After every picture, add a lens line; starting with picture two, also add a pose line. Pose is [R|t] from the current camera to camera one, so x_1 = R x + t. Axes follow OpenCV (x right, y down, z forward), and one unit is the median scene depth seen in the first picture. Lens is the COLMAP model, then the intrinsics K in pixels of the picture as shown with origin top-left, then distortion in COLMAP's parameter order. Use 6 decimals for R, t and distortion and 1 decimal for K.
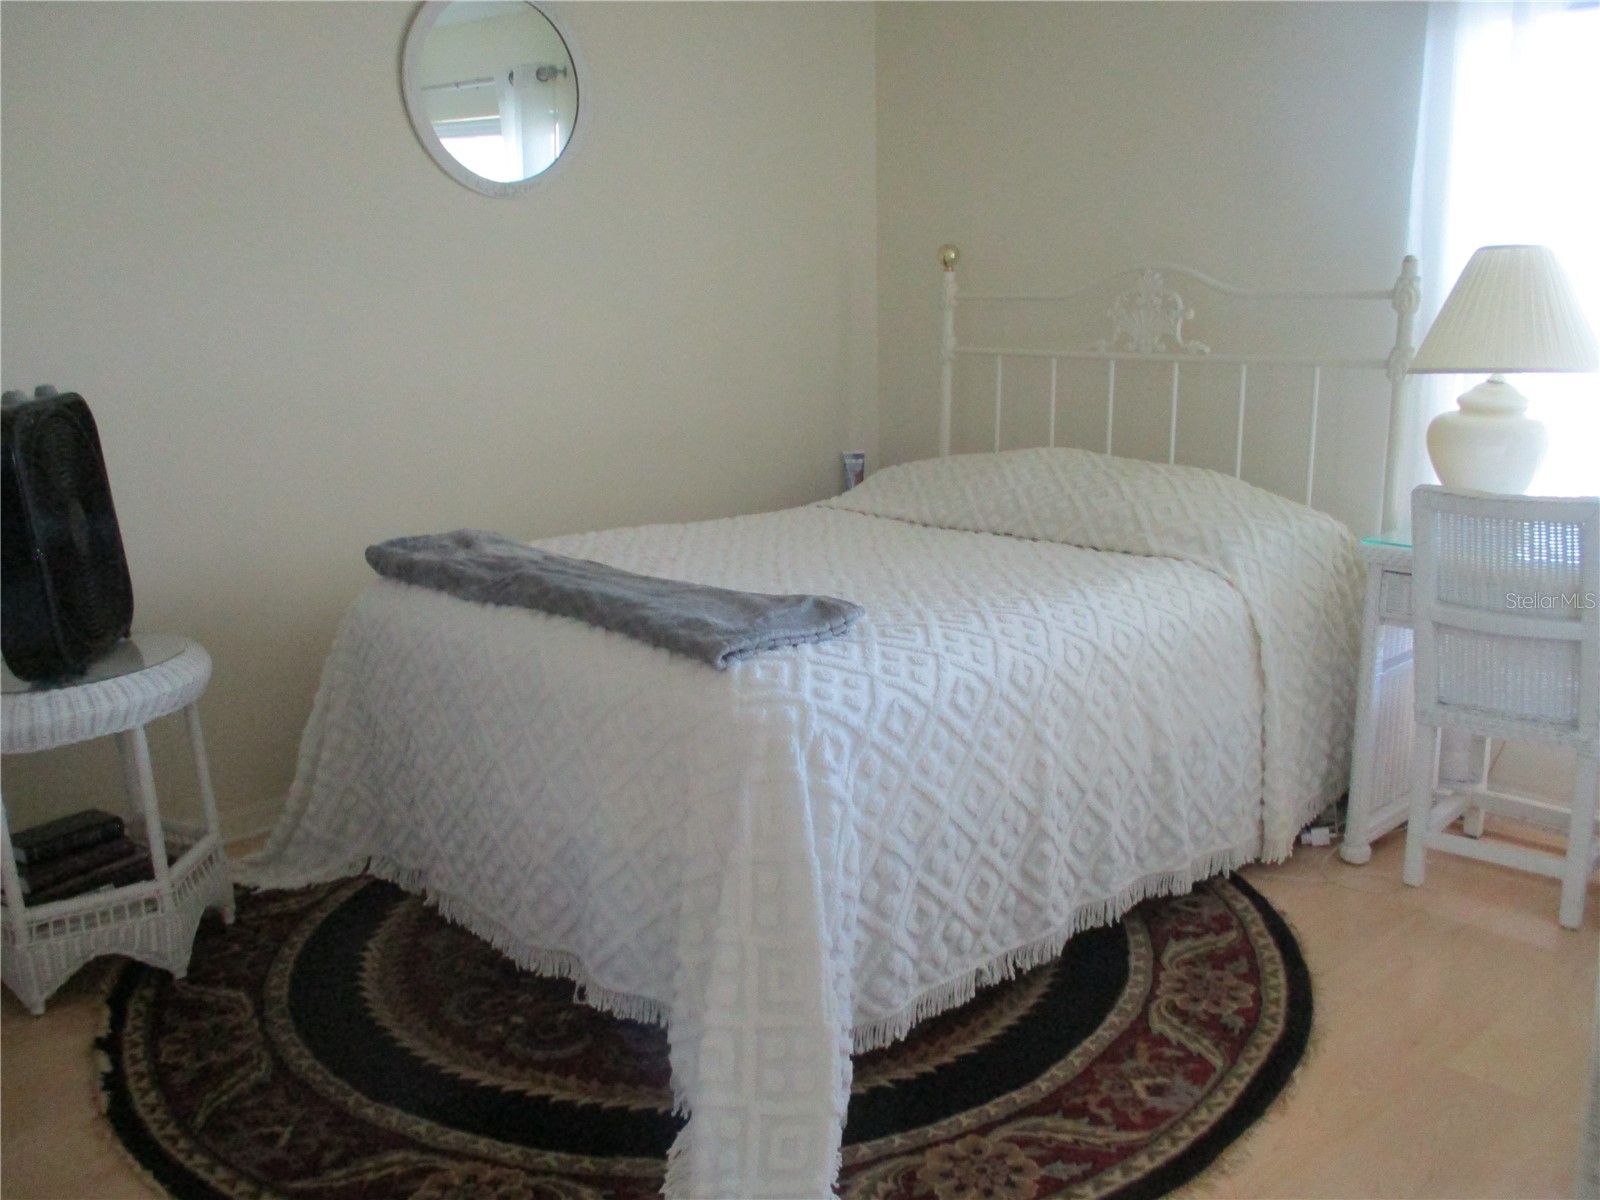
lens RADIAL K [[1408.0, 0, 793.4], [0, 1408.0, 602.7], [0, 0, 1]] dist [-0.025224, -0.000354]
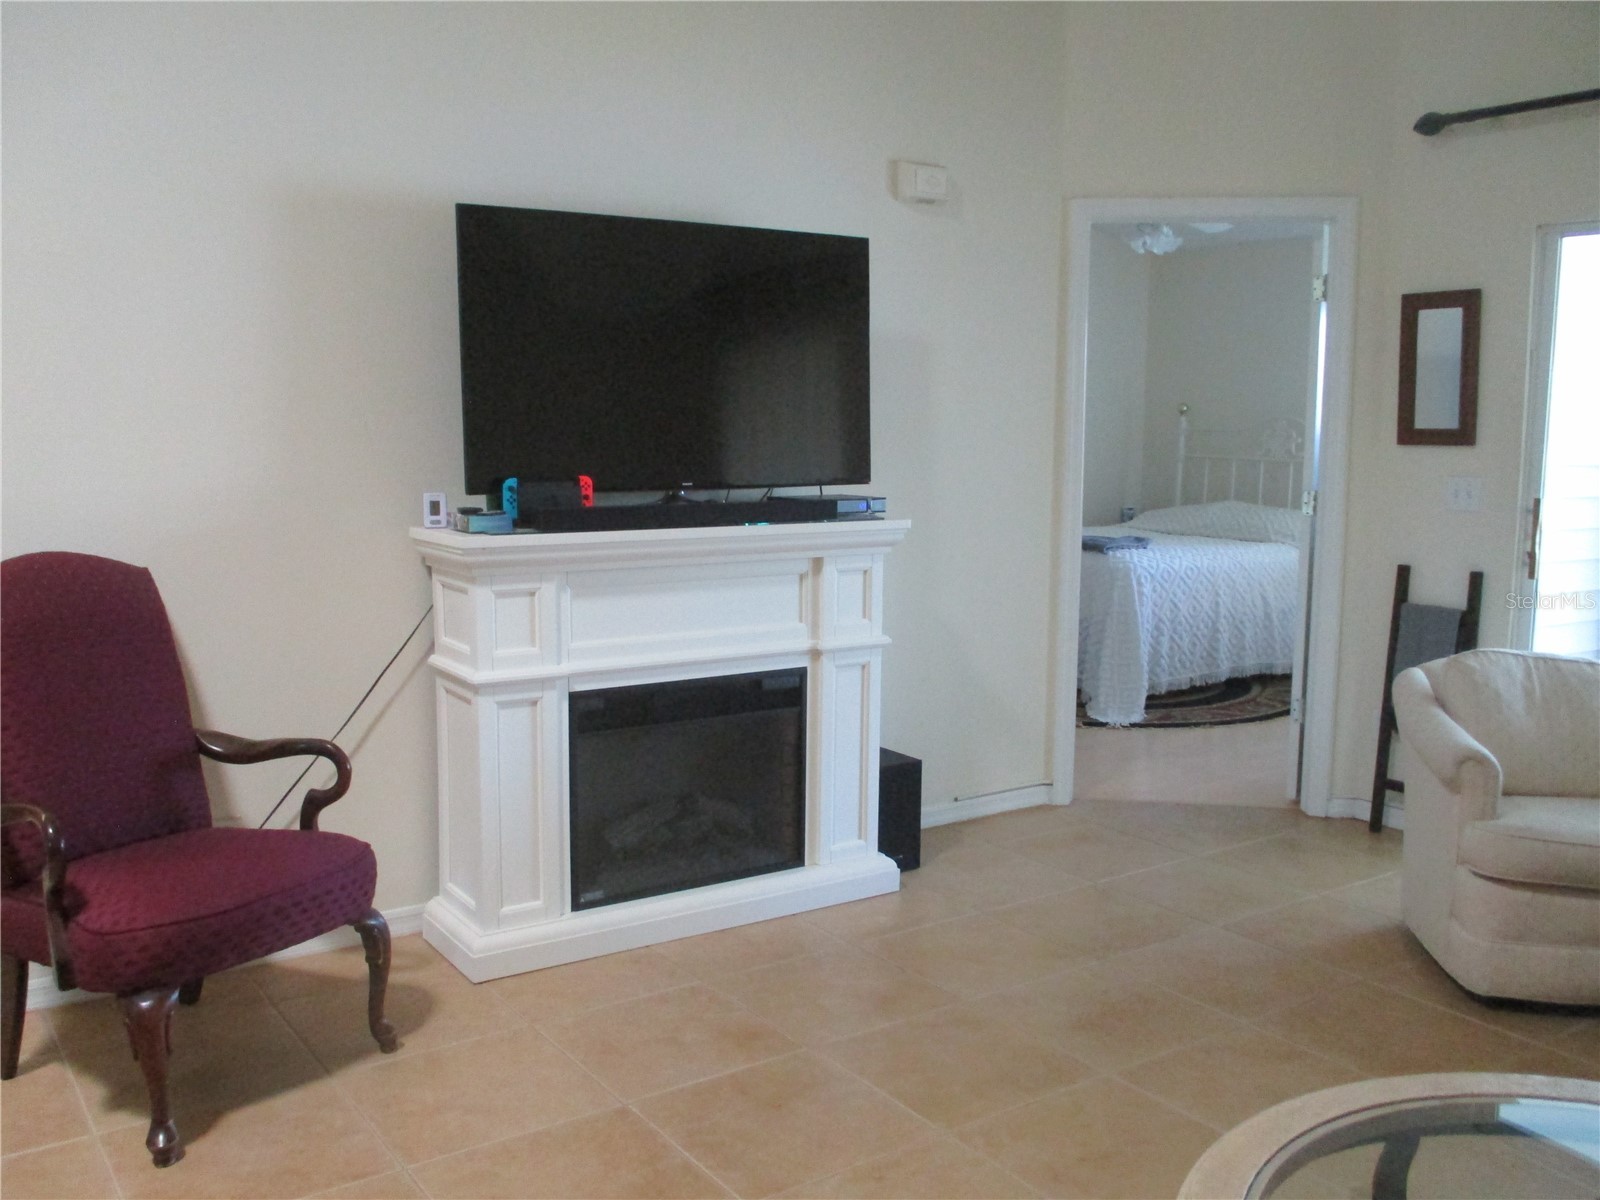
lens RADIAL K [[1408.0, 0, 805.4], [0, 1408.0, 594.0], [0, 0, 1]] dist [-0.025224, -0.000354]
pose [[0.990275, 0.044355, -0.131865, -0.248558], [-0.055904, 0.994794, -0.085207, 0.369238], [0.127399, 0.091751, 0.987599, -1.739338]]
